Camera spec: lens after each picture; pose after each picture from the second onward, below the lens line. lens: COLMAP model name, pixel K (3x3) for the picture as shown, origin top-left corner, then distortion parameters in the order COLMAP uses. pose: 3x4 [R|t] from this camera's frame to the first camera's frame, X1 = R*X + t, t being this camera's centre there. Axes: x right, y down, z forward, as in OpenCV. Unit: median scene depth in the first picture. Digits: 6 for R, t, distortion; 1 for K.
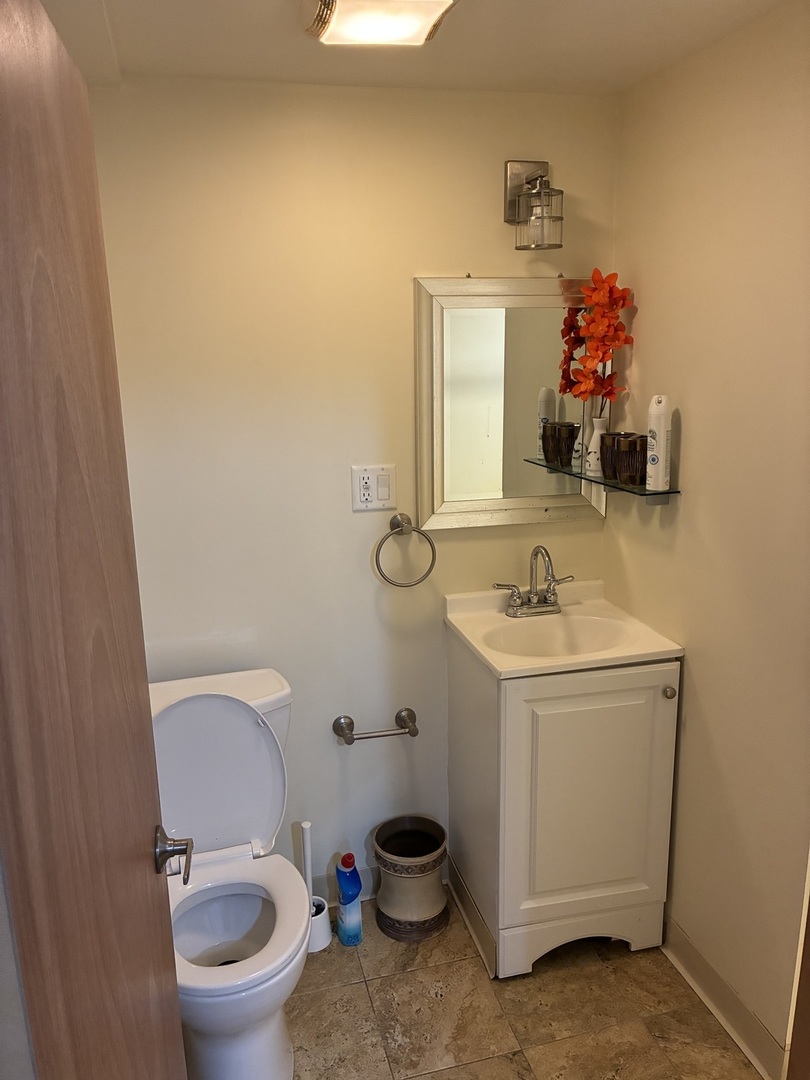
lens RADIAL K [[815.2, 0, 405.0], [0, 815.2, 540.0], [0, 0, 1]] dist [0.003481, 0.007118]
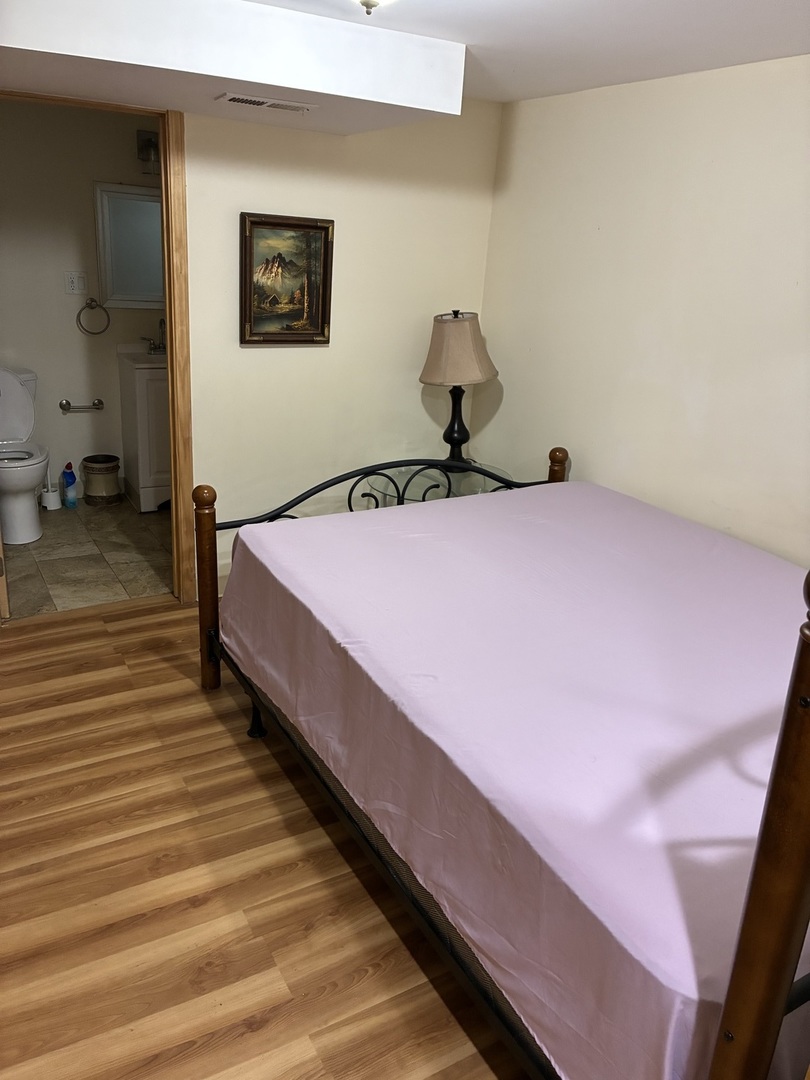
lens RADIAL K [[815.2, 0, 405.0], [0, 815.2, 540.0], [0, 0, 1]] dist [0.003481, 0.007118]
pose [[0.958886, -0.014883, 0.283400, 0.159610], [-0.015258, 0.994476, 0.103852, 0.345944], [-0.283380, -0.103906, 0.953362, -1.247944]]
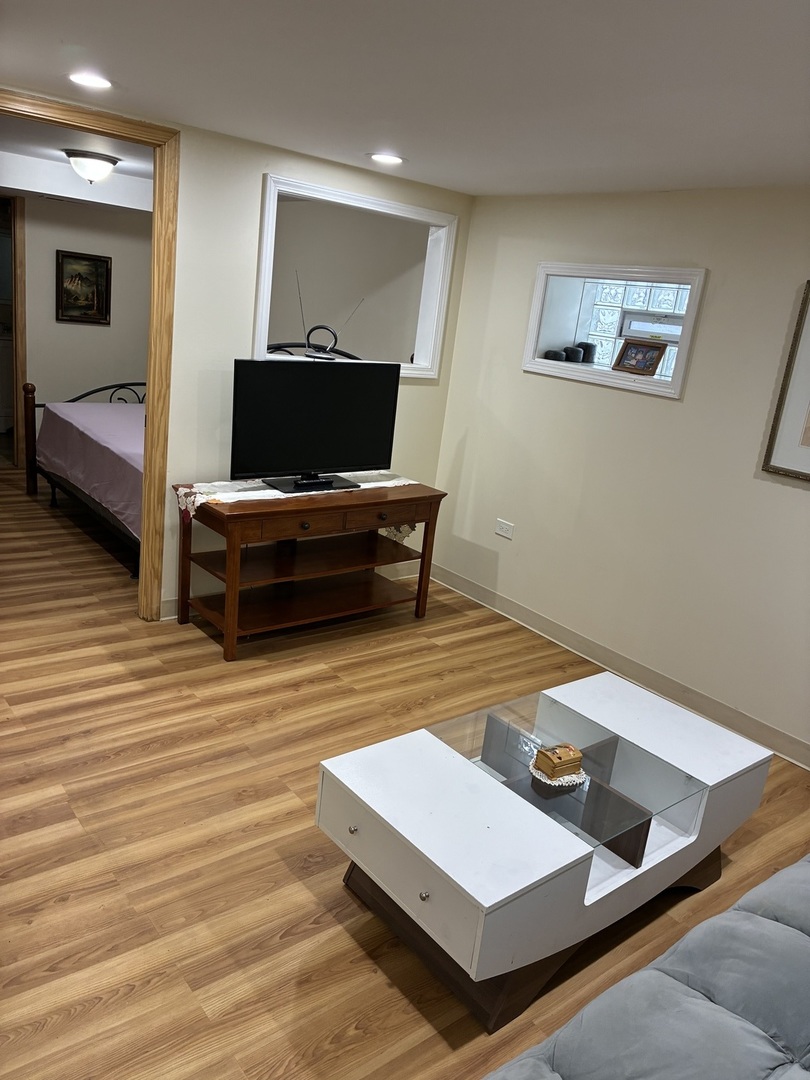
lens RADIAL K [[815.2, 0, 405.0], [0, 815.2, 540.0], [0, 0, 1]] dist [0.003481, 0.007118]
pose [[0.903874, 0.010675, 0.427665, 0.213021], [-0.036892, 0.997910, 0.053061, 0.870886], [-0.426204, -0.063738, 0.902379, -3.455103]]
